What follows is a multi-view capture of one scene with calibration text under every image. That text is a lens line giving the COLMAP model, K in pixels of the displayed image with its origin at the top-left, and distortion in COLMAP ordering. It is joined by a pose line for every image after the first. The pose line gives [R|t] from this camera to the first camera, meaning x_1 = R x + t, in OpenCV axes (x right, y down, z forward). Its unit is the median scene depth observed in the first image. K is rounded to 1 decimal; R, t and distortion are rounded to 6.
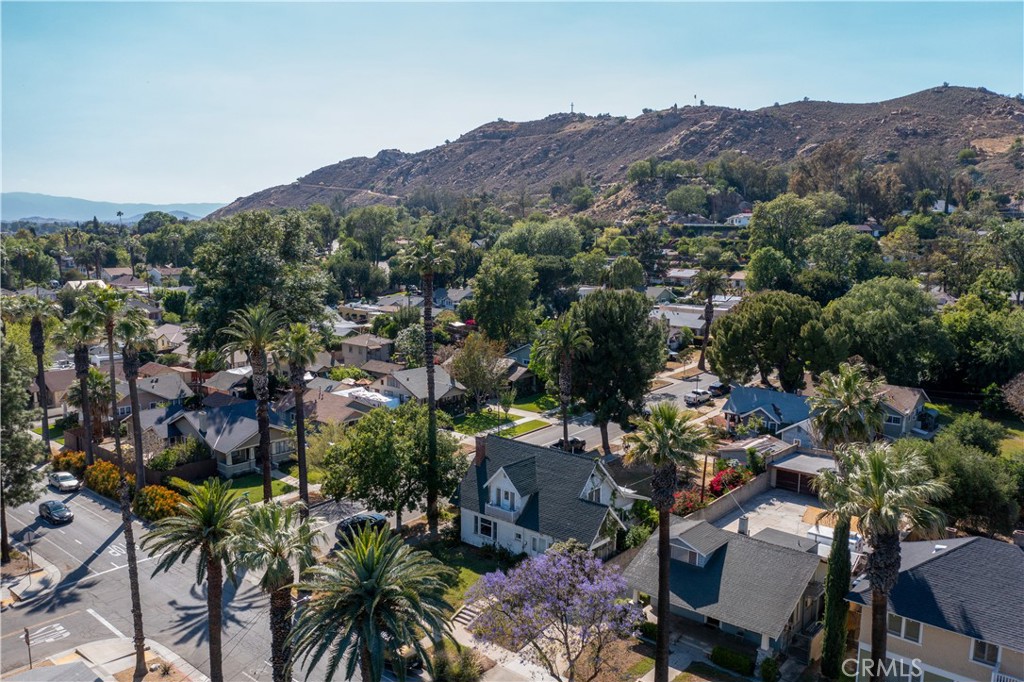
lens RADIAL K [[803.5, 0, 514.4], [0, 803.5, 341.2], [0, 0, 1]] dist [-0.012442, 0.001650]
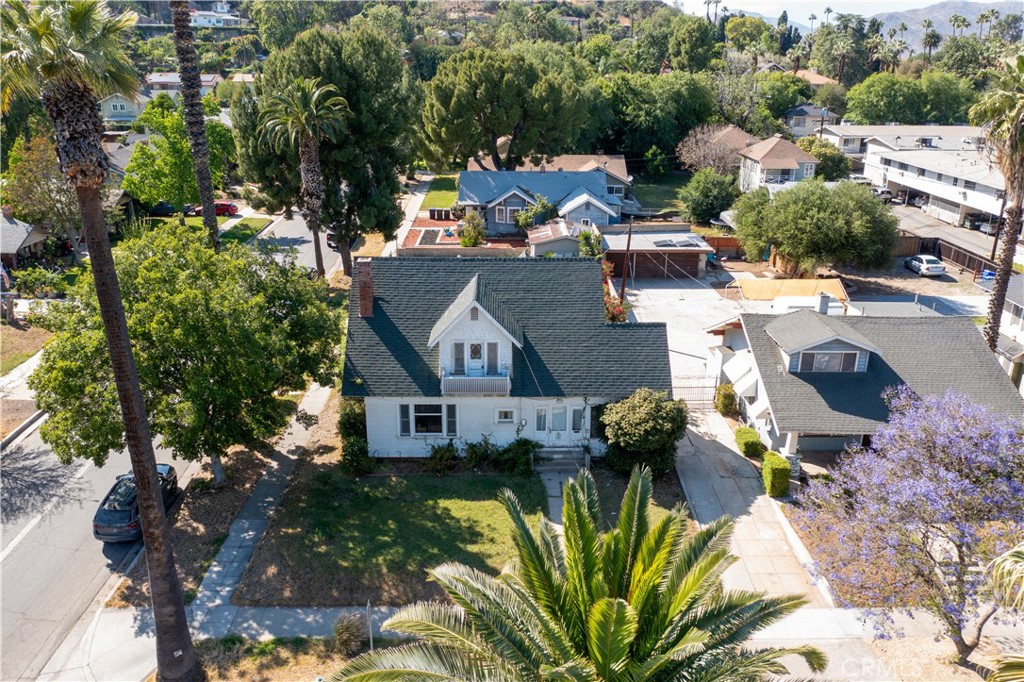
lens RADIAL K [[803.5, 0, 514.0], [0, 803.5, 337.4], [0, 0, 1]] dist [-0.012442, 0.001650]
pose [[0.750293, -0.223483, 0.622186, -0.206008], [0.097495, 0.968244, 0.230214, 0.036988], [-0.653877, -0.112068, 0.748255, 0.359296]]
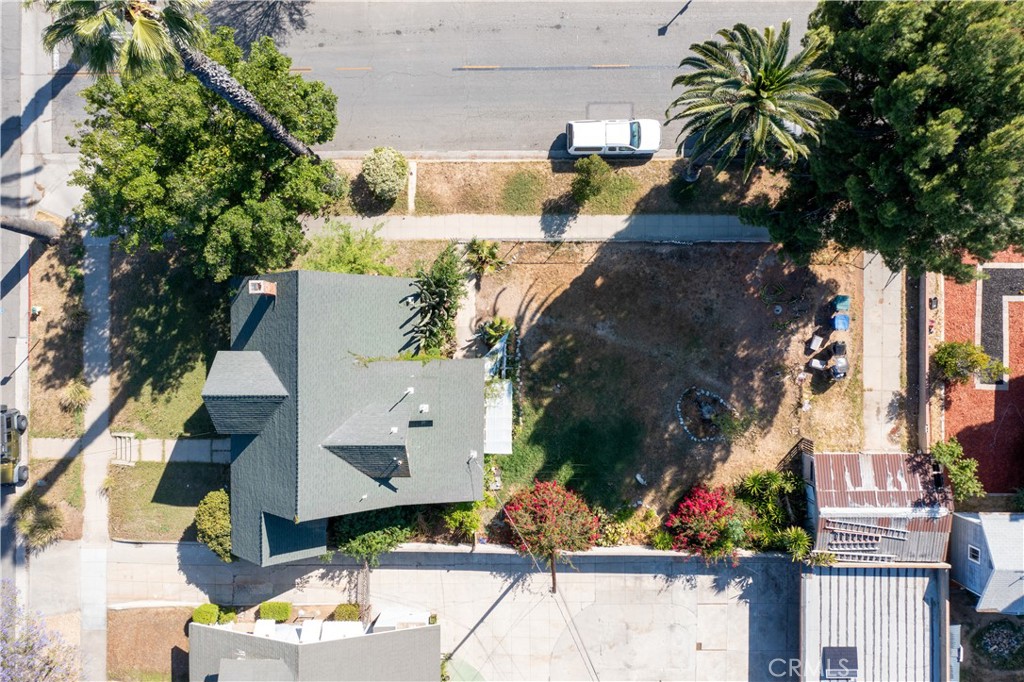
lens RADIAL K [[803.5, 0, 514.5], [0, 803.5, 339.8], [0, 0, 1]] dist [-0.012442, 0.001650]
pose [[0.649020, 0.760643, -0.013995, 0.070016], [-0.096822, 0.100832, 0.990181, -0.286965], [0.754585, -0.641292, 0.139089, 0.692631]]
